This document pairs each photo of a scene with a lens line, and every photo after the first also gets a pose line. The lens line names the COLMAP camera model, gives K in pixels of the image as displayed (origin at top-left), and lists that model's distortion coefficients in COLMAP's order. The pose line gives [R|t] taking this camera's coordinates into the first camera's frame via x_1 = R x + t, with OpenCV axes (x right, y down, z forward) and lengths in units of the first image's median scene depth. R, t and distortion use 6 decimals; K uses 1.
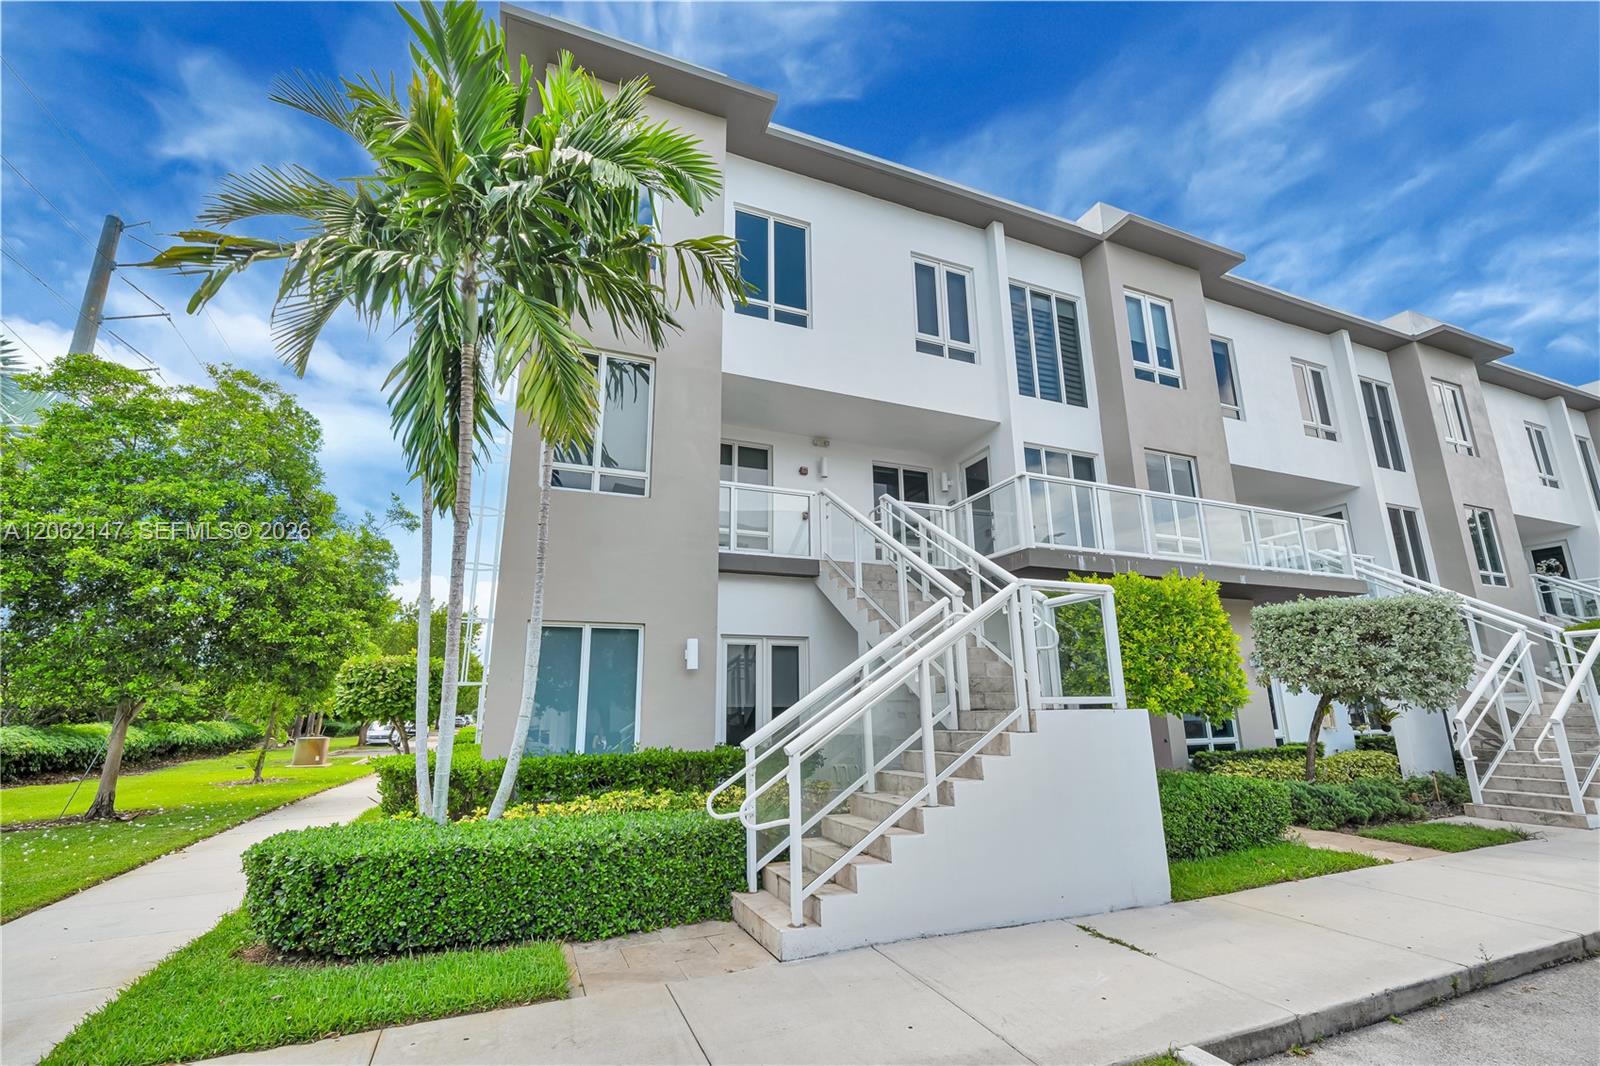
lens RADIAL K [[702.1, 0, 800.0], [0, 702.1, 533.0], [0, 0, 1]] dist [0.002357, -0.000012]
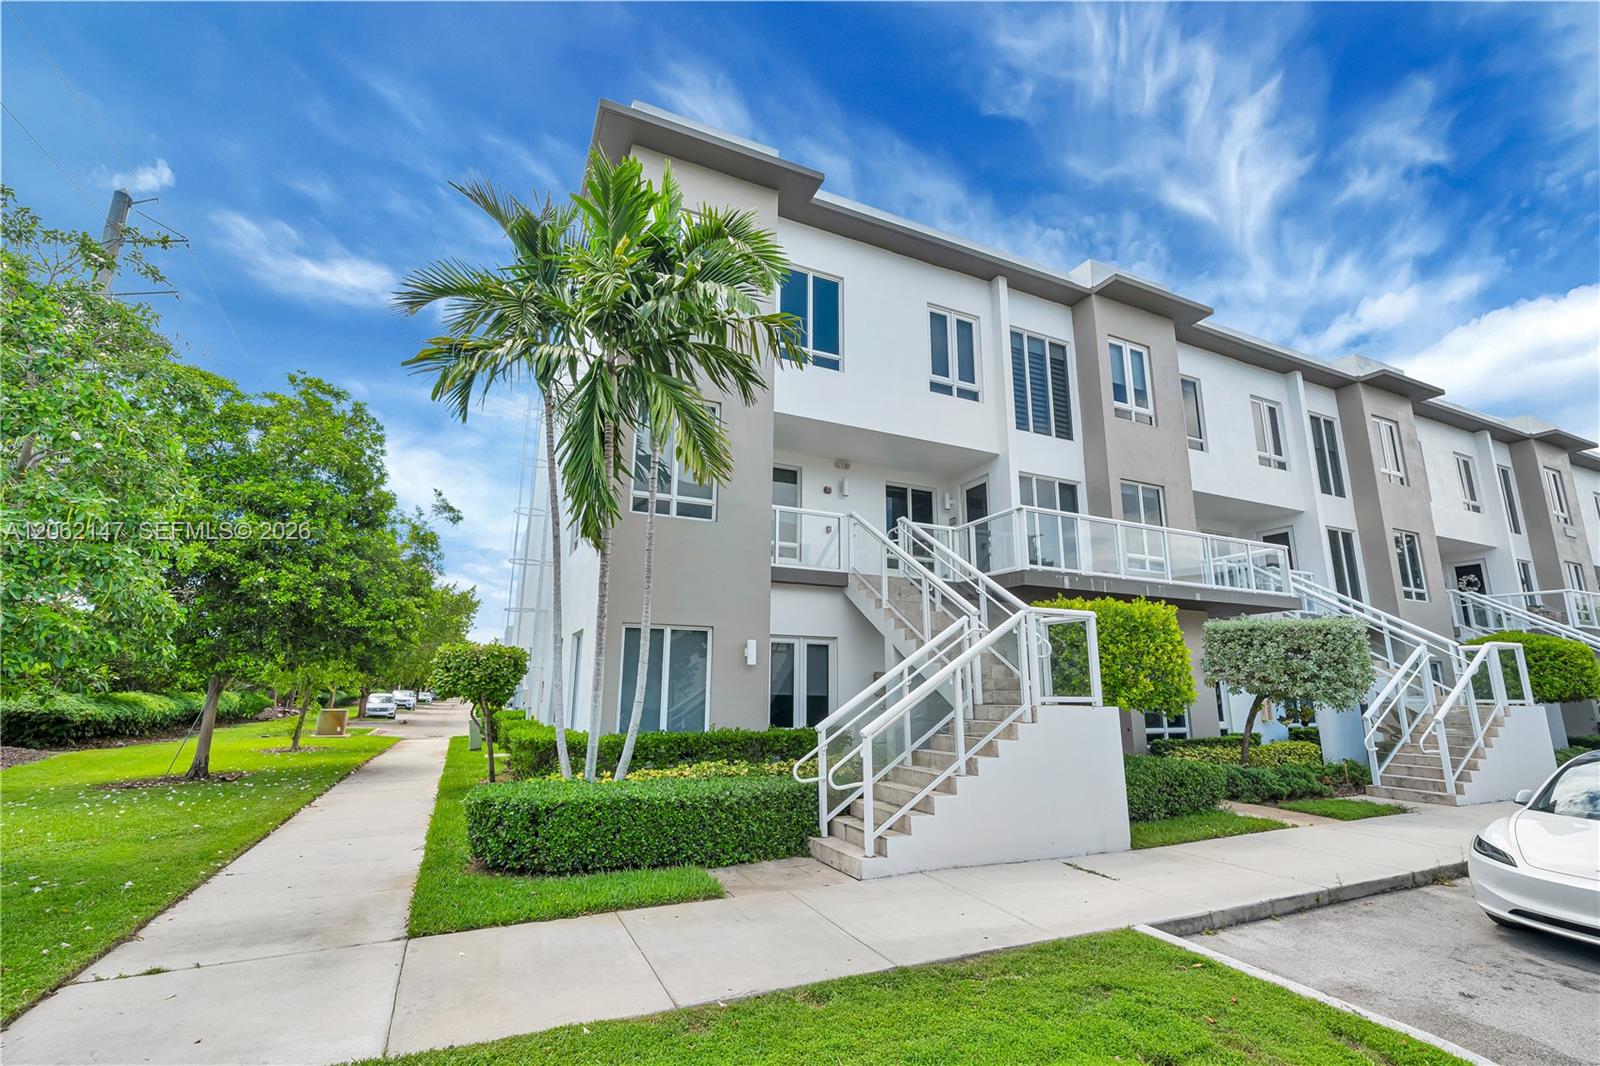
lens RADIAL K [[691.3, 0, 800.0], [0, 691.3, 533.0], [0, 0, 1]] dist [0.001639, 0.000322]
pose [[0.999125, 0.028567, 0.030544, -0.086466], [-0.029241, 0.999333, 0.021865, -0.049336], [-0.029899, -0.022739, 0.999294, -0.155323]]
